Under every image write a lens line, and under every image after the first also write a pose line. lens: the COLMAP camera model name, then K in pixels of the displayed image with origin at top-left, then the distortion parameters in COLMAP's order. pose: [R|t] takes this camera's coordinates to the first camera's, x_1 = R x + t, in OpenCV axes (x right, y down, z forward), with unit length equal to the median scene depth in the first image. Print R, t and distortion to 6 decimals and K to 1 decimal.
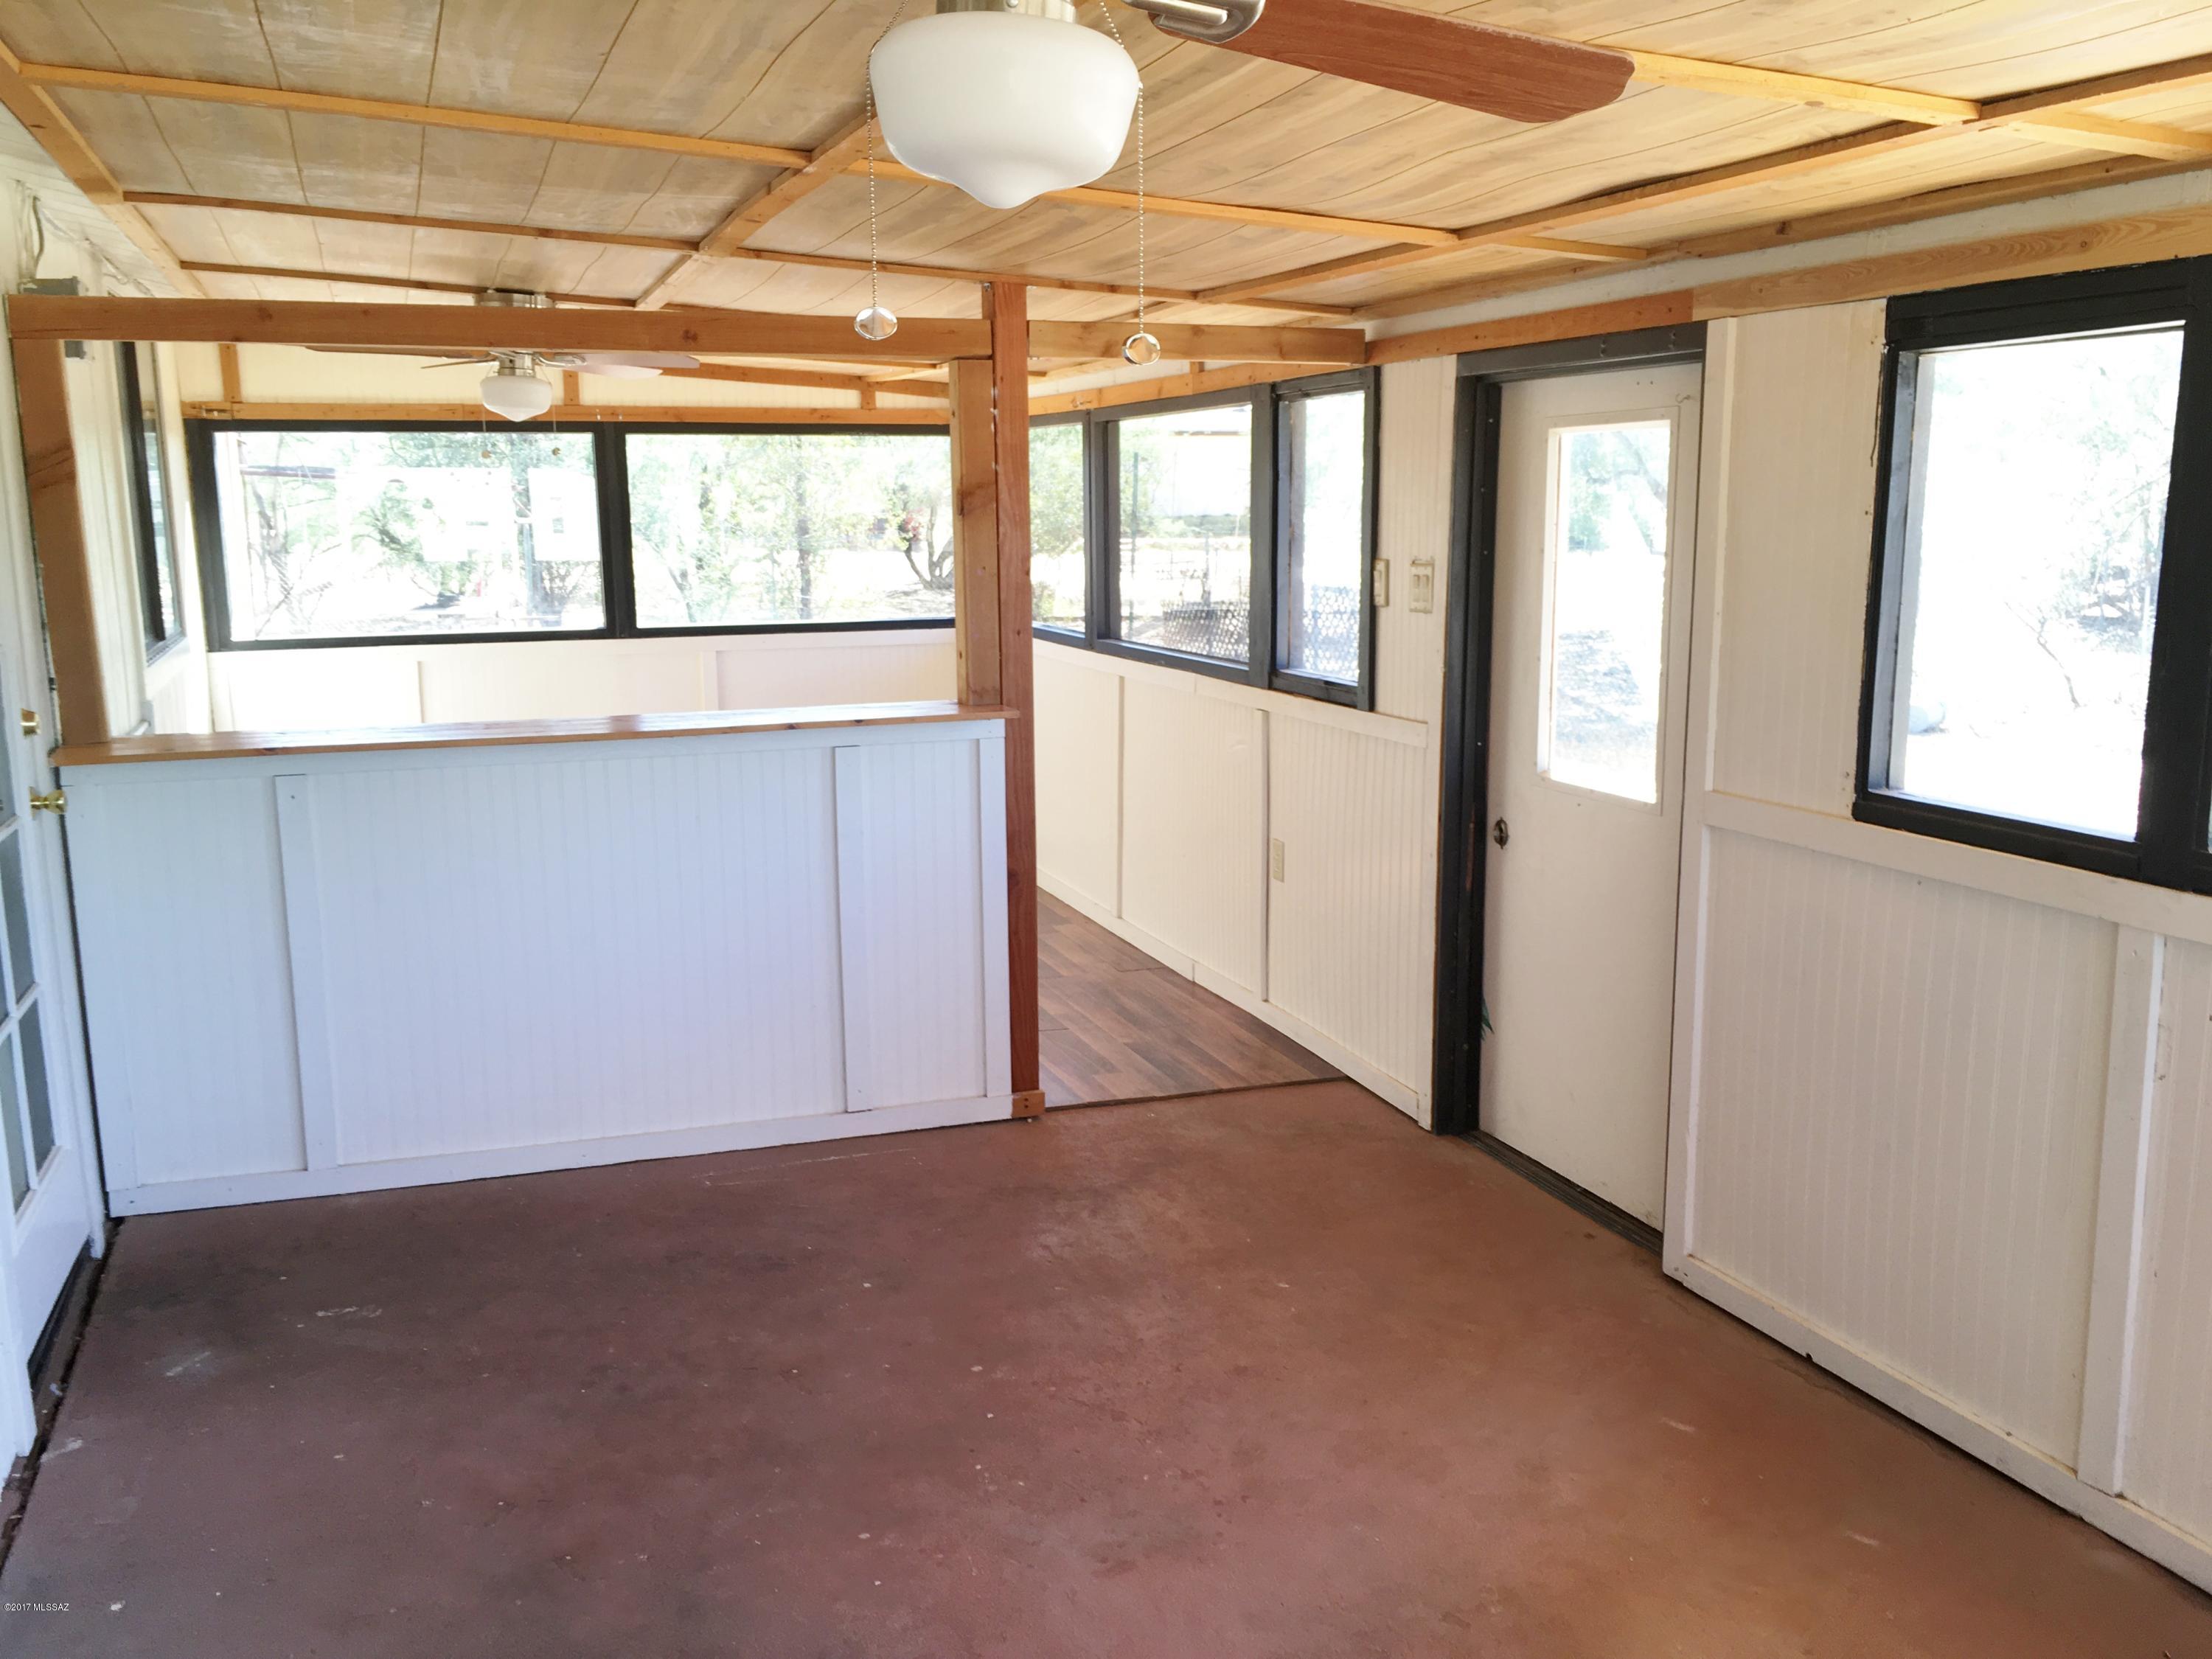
lens RADIAL K [[1882.5, 0, 1105.9], [0, 1882.5, 830.9], [0, 0, 1]] dist [0.018537, -0.012161]
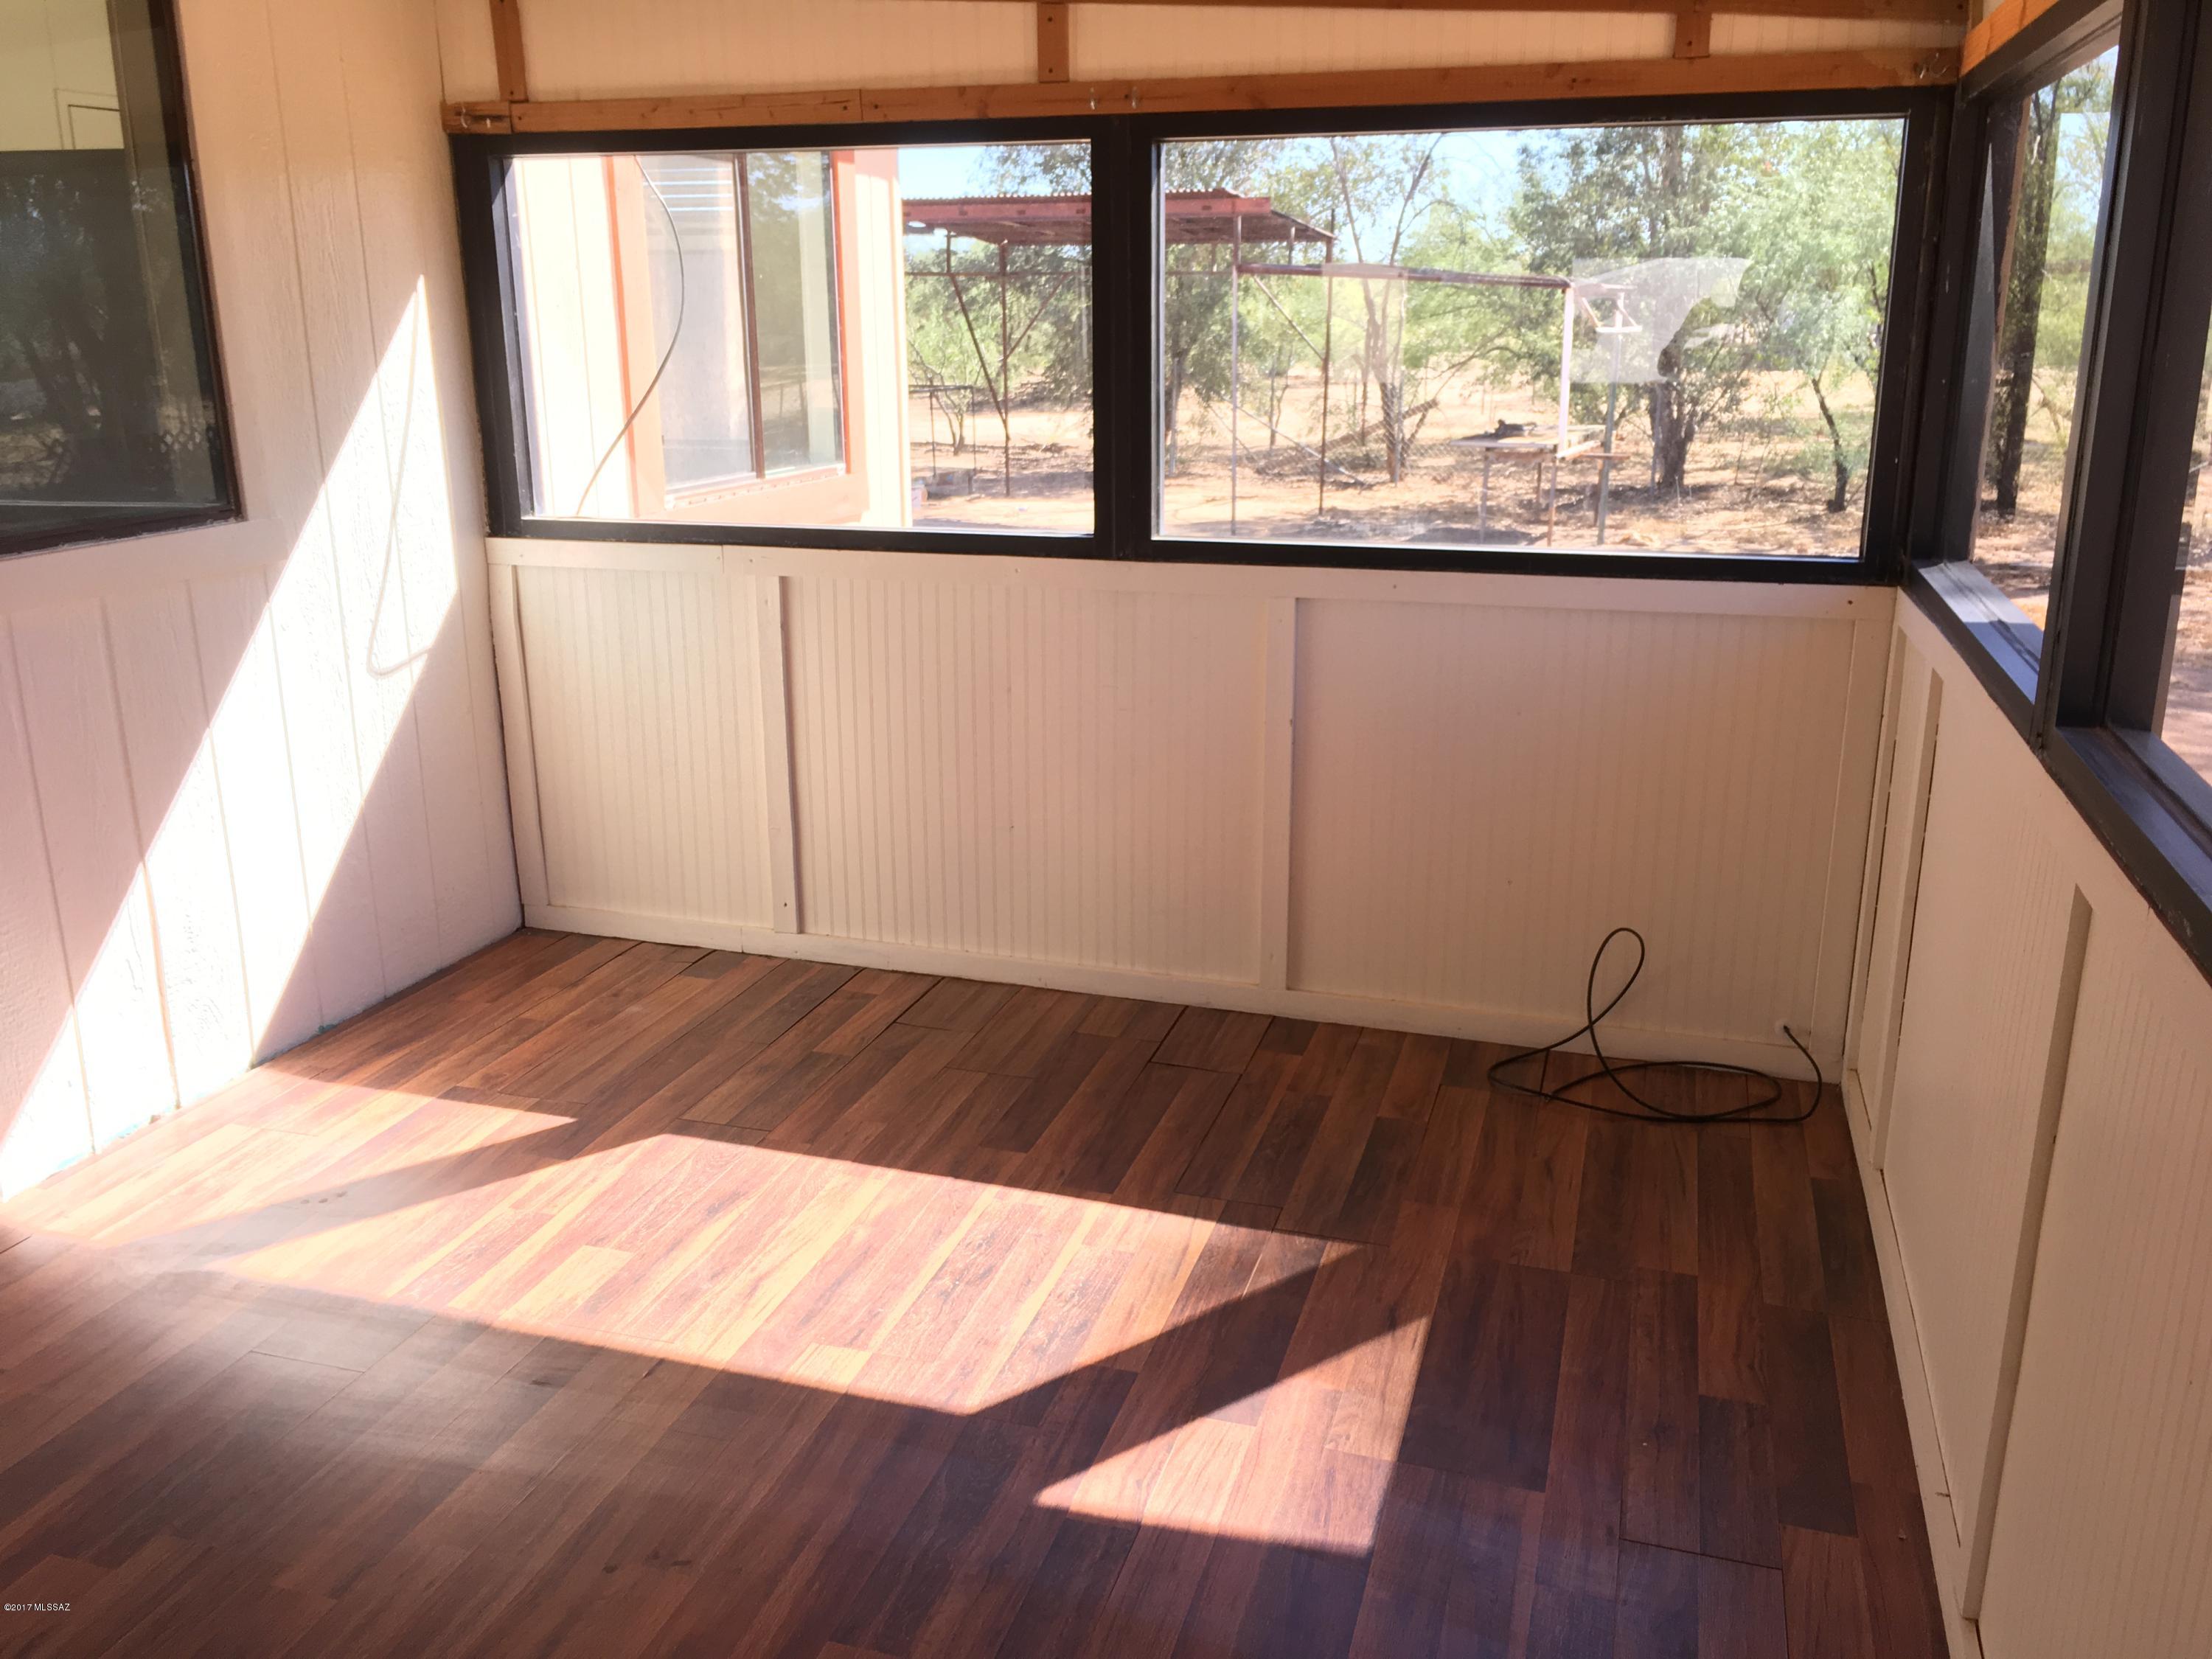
lens RADIAL K [[1882.5, 0, 1109.6], [0, 1882.5, 831.4], [0, 0, 1]] dist [0.018537, -0.012161]
pose [[0.793765, 0.169307, -0.584185, 0.049645], [-0.112310, 0.984759, 0.132799, -0.099147], [0.597765, -0.039802, 0.800683, 0.602136]]
